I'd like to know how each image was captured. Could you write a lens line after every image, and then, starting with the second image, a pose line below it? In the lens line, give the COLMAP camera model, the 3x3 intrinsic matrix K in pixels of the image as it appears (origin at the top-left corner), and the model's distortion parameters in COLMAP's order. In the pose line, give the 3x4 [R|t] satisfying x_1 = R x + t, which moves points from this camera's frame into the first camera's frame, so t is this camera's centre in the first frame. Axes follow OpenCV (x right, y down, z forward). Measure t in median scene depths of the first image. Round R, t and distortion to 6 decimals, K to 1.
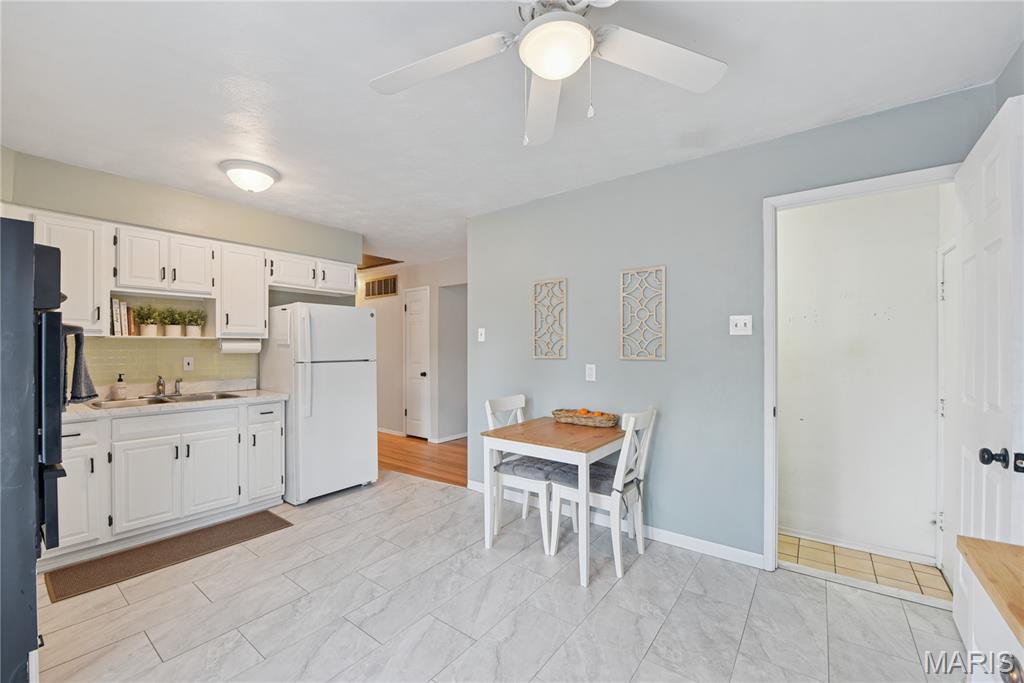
lens RADIAL K [[410.8, 0, 510.7], [0, 410.8, 347.5], [0, 0, 1]] dist [-0.013176, -0.000369]
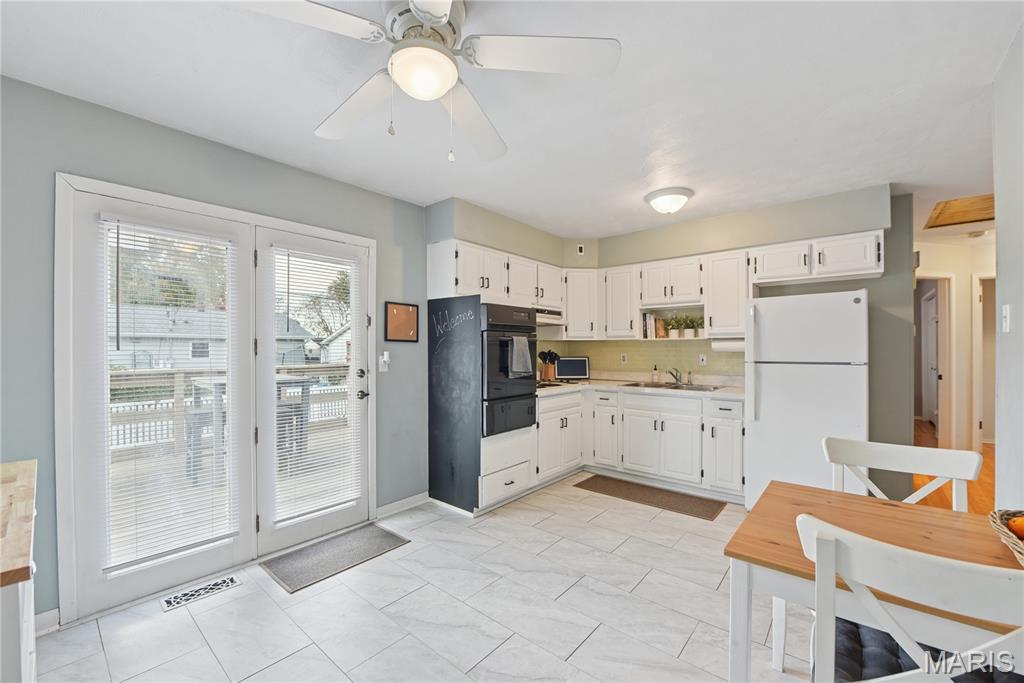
lens RADIAL K [[410.8, 0, 510.7], [0, 410.8, 347.5], [0, 0, 1]] dist [-0.013176, -0.000369]
pose [[-0.053375, 0.001056, -0.998574, 0.491320], [0.004019, 0.999992, 0.000843, -0.000365], [0.998566, -0.003968, -0.053379, 0.533113]]
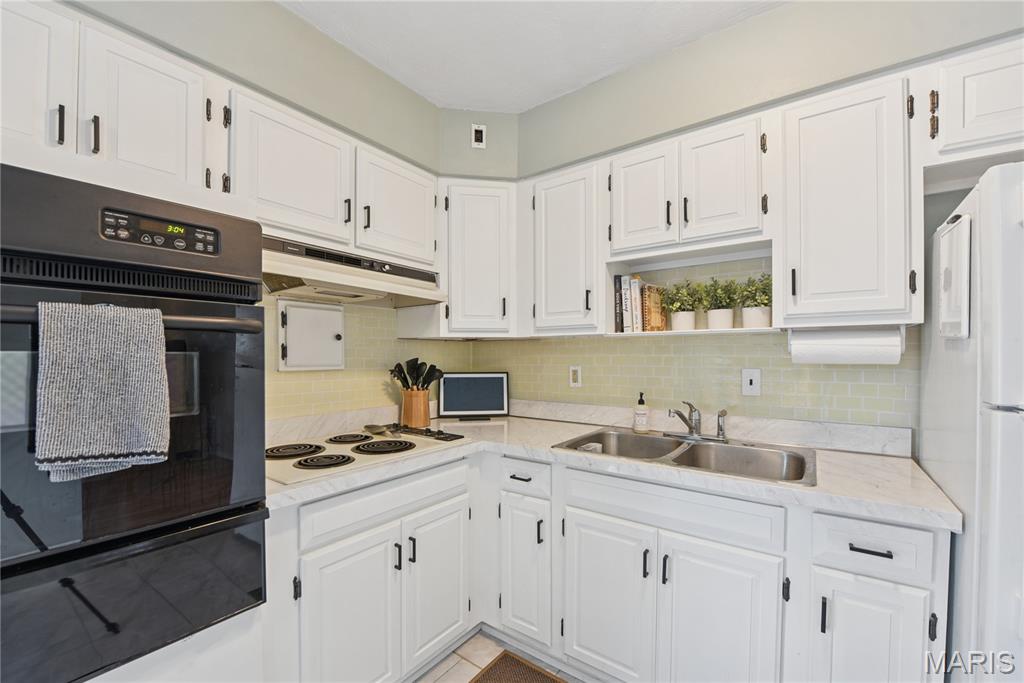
lens RADIAL K [[414.1, 0, 510.8], [0, 414.1, 359.2], [0, 0, 1]] dist [-0.022846, -0.000281]
pose [[0.011081, 0.014185, -0.999838, -0.293524], [0.004226, 0.999890, 0.014233, 0.002163], [0.999930, -0.004383, 0.011020, 0.742416]]
